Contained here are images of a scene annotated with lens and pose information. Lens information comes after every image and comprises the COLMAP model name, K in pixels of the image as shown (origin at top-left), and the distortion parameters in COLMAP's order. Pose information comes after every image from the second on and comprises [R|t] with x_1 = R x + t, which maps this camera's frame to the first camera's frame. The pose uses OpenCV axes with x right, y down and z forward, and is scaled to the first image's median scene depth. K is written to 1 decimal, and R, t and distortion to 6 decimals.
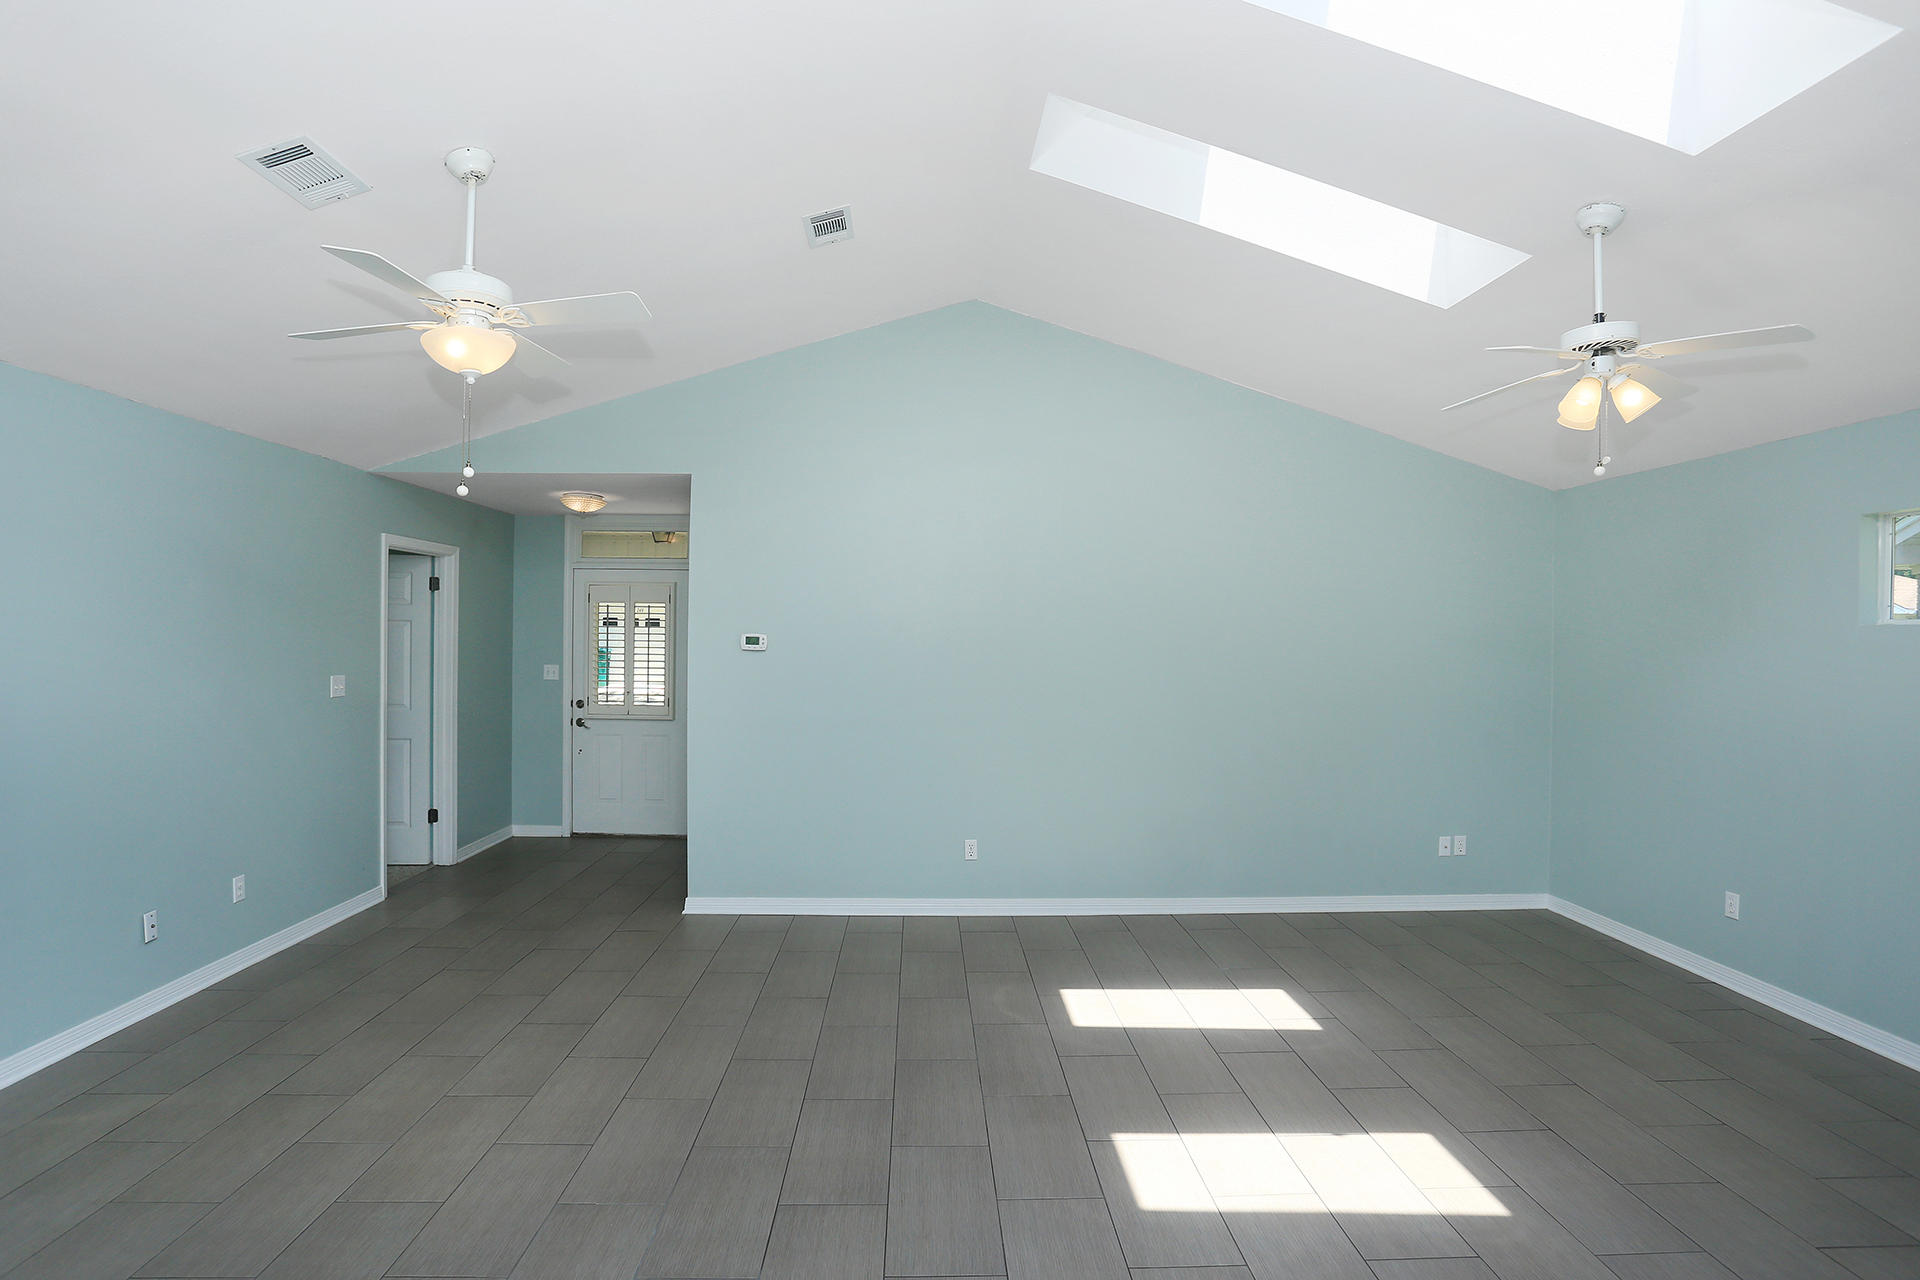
lens RADIAL K [[927.5, 0, 968.0], [0, 927.5, 642.5], [0, 0, 1]] dist [-0.028396, 0.001752]
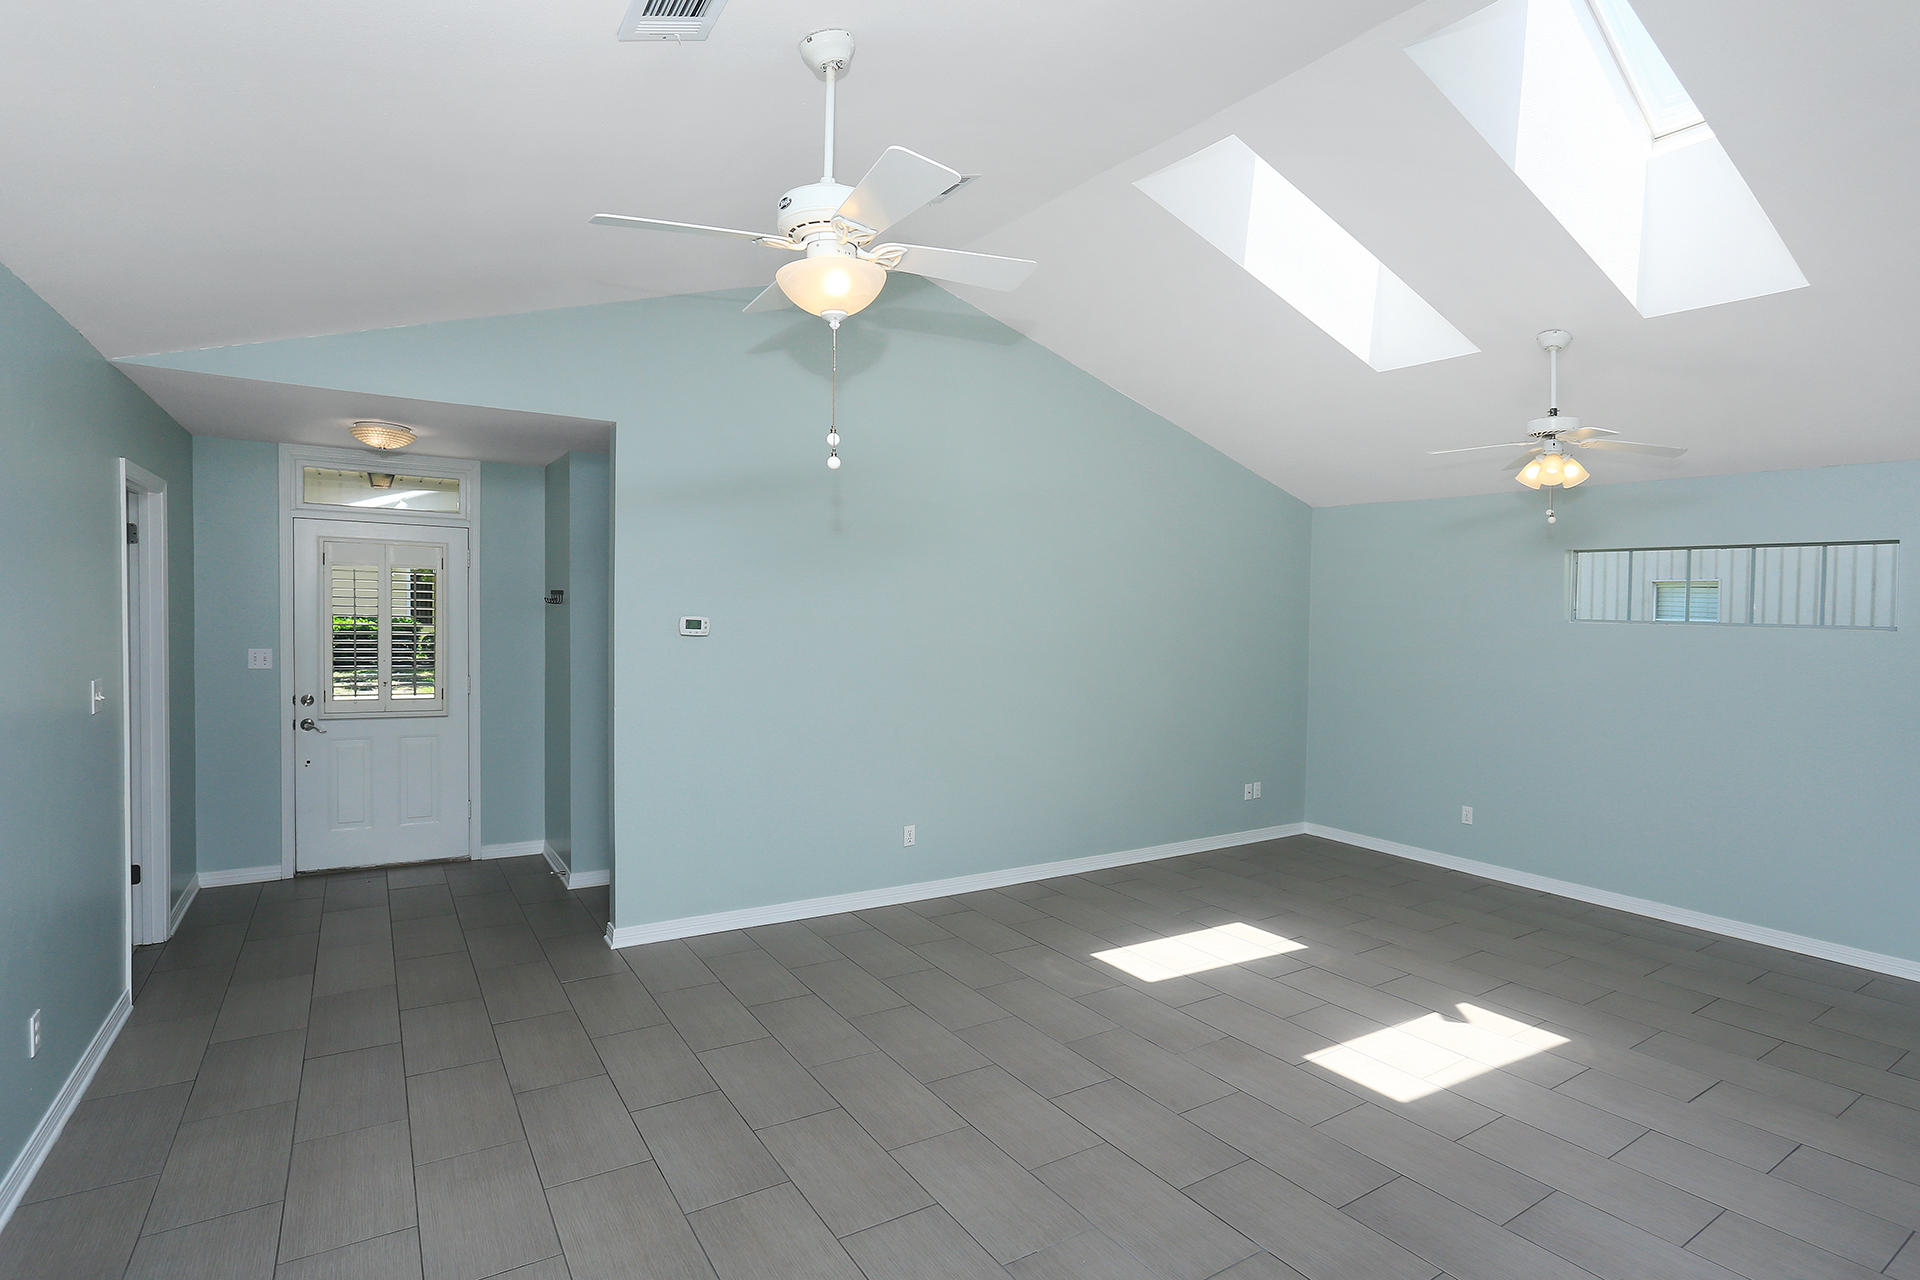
lens RADIAL K [[927.5, 0, 1006.9], [0, 927.5, 642.7], [0, 0, 1]] dist [-0.028396, 0.001752]
pose [[0.859685, -0.004462, 0.510805, -0.398484], [-0.015380, 0.999282, 0.034613, -0.017967], [-0.510593, -0.037613, 0.859000, 0.100690]]
